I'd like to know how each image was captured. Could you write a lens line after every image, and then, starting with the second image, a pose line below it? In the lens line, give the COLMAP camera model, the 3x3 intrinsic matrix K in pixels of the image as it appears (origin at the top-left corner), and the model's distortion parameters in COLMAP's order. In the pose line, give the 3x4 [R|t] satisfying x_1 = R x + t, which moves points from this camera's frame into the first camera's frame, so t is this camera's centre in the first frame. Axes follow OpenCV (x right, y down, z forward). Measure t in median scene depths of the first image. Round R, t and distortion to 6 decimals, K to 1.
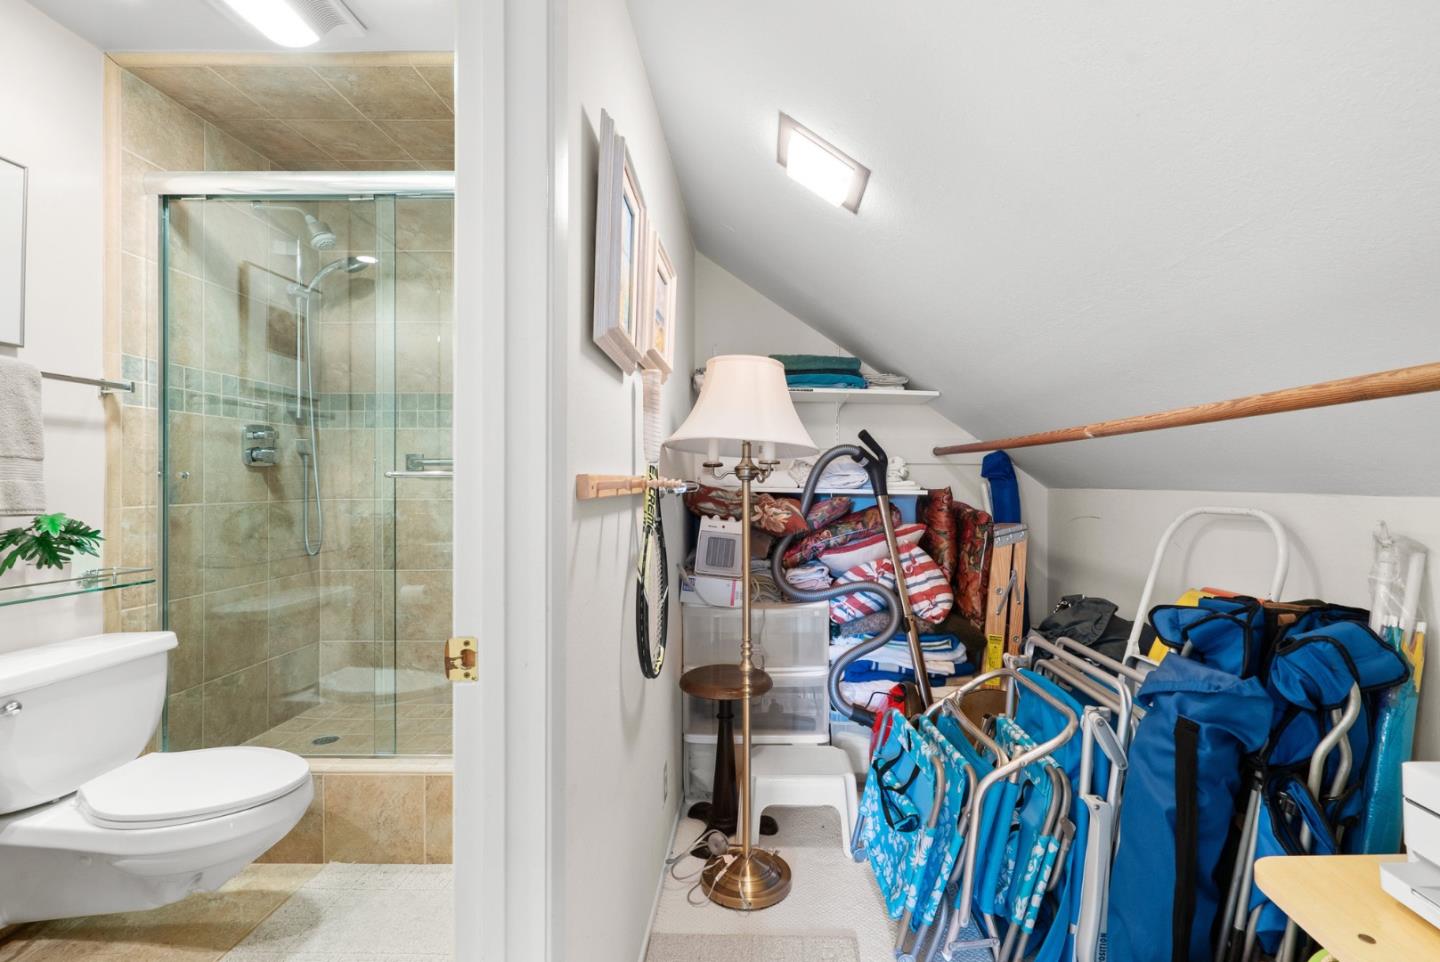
lens RADIAL K [[664.1, 0, 748.8], [0, 664.1, 484.0], [0, 0, 1]] dist [-0.000983, -0.000209]
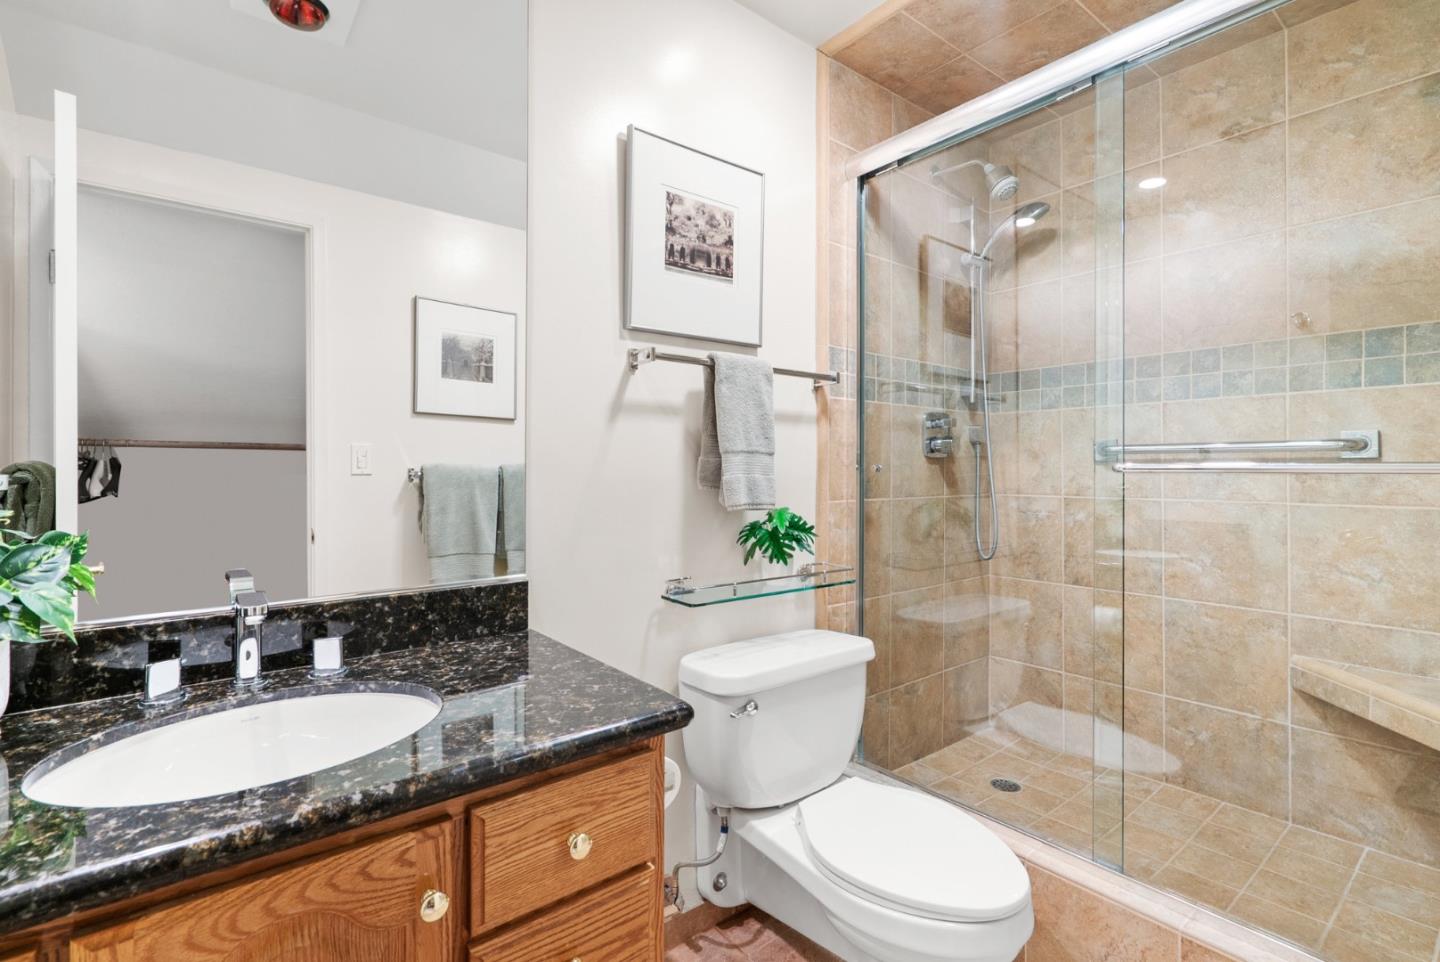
lens RADIAL K [[664.1, 0, 748.8], [0, 664.1, 484.0], [0, 0, 1]] dist [-0.000983, -0.000209]
pose [[0.657400, 0.016168, -0.753369, -0.254994], [-0.003495, 0.999824, 0.018408, -0.007622], [0.753534, -0.009468, 0.657341, 0.238663]]
